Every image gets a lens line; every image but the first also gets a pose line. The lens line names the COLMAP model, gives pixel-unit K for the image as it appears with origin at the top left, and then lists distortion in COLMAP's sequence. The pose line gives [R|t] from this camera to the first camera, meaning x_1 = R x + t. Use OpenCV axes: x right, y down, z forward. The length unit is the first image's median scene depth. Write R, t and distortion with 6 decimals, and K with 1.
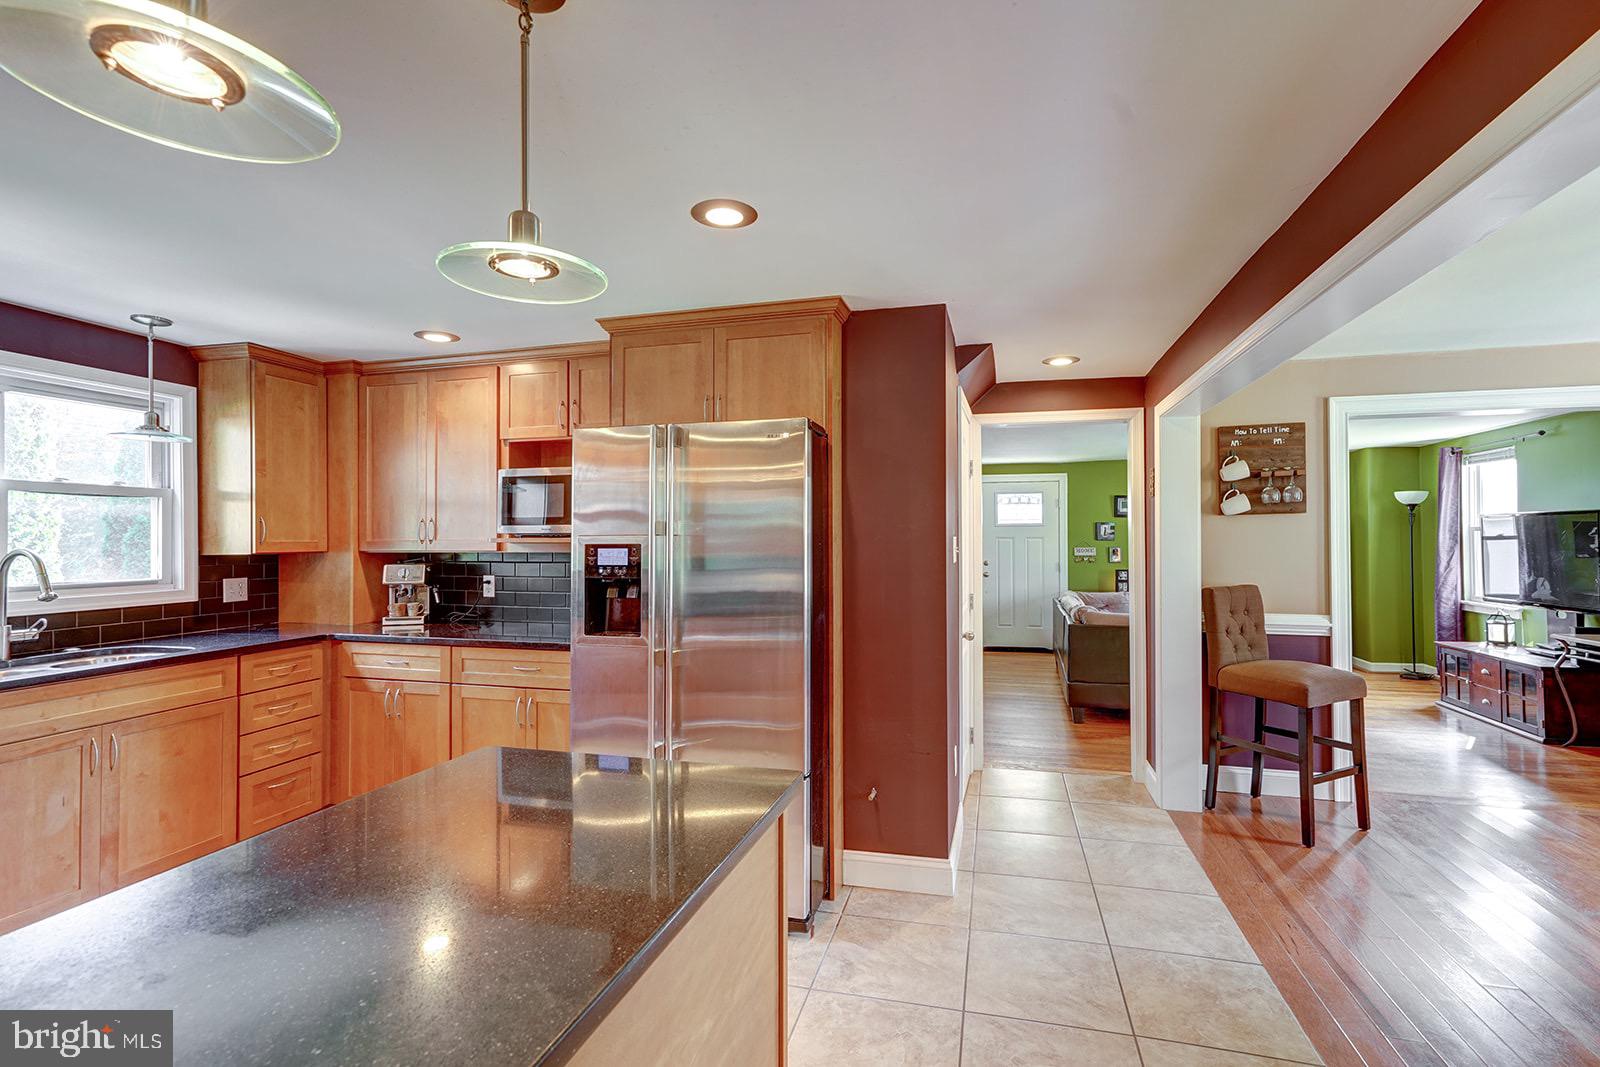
lens RADIAL K [[746.1, 0, 800.9], [0, 746.1, 521.4], [0, 0, 1]] dist [0.008785, 0.008799]
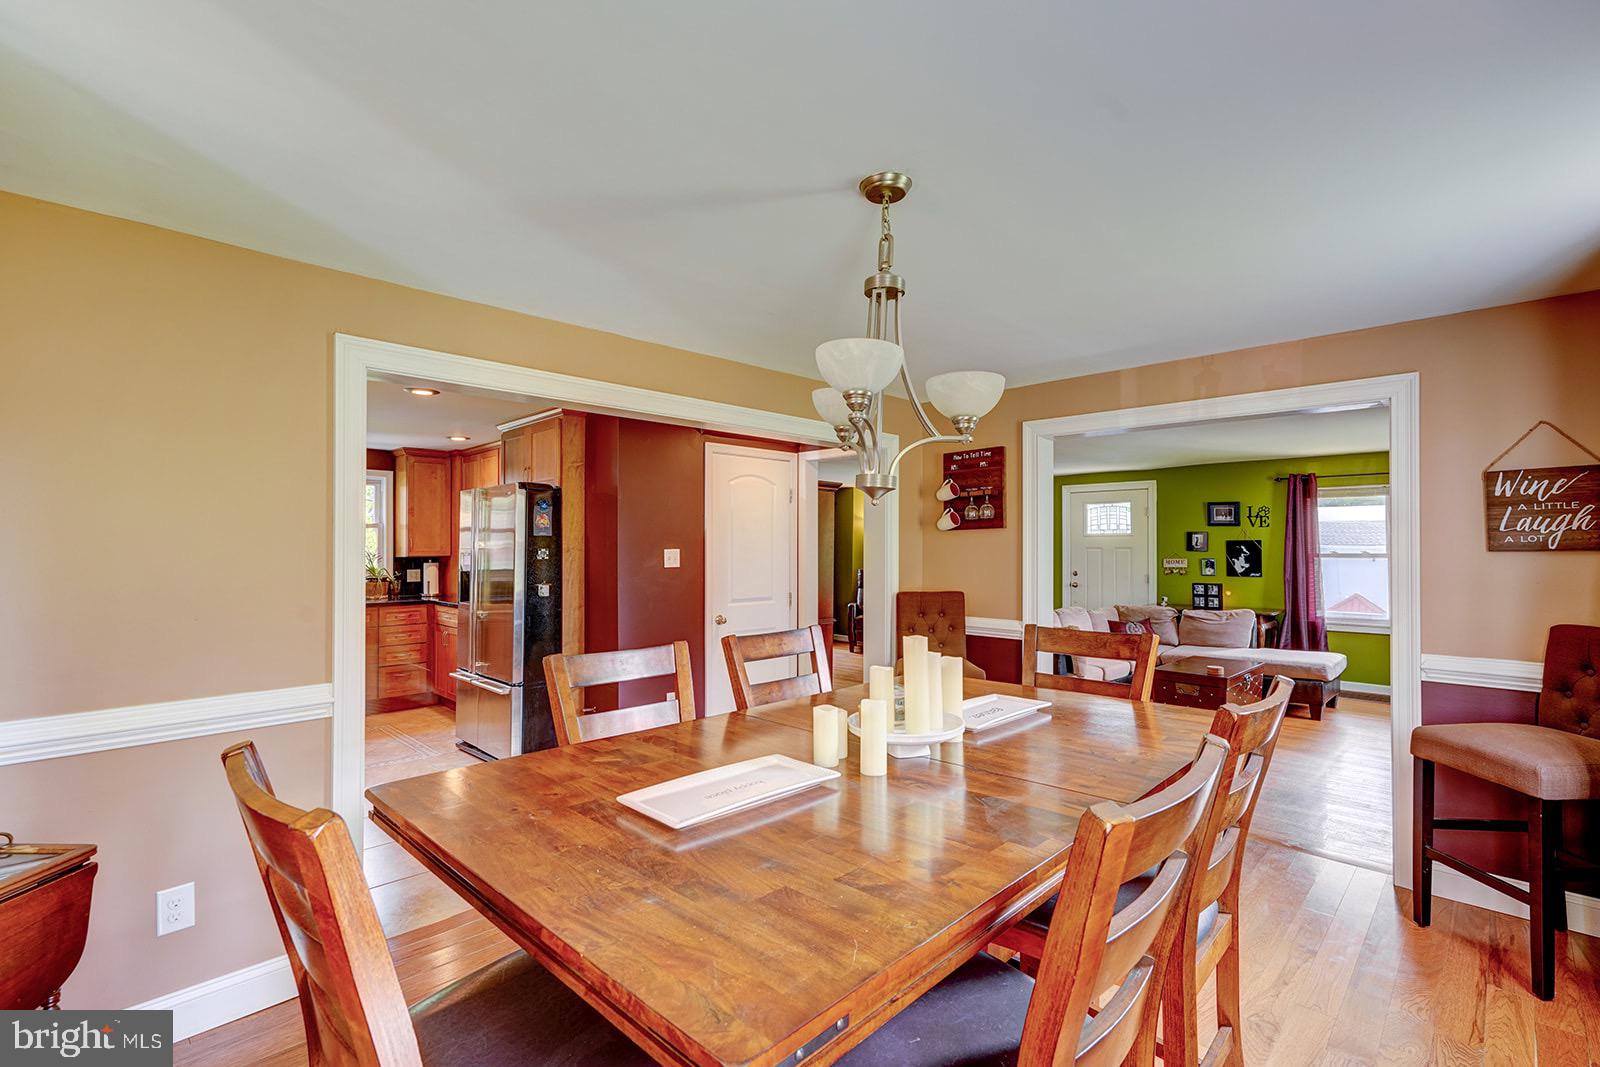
lens RADIAL K [[746.1, 0, 795.8], [0, 746.1, 539.0], [0, 0, 1]] dist [0.008785, 0.008799]
pose [[0.853346, -0.003719, -0.521332, 0.982312], [0.010861, 0.999884, 0.010646, -0.010168], [0.521232, -0.014747, 0.853287, -0.102073]]
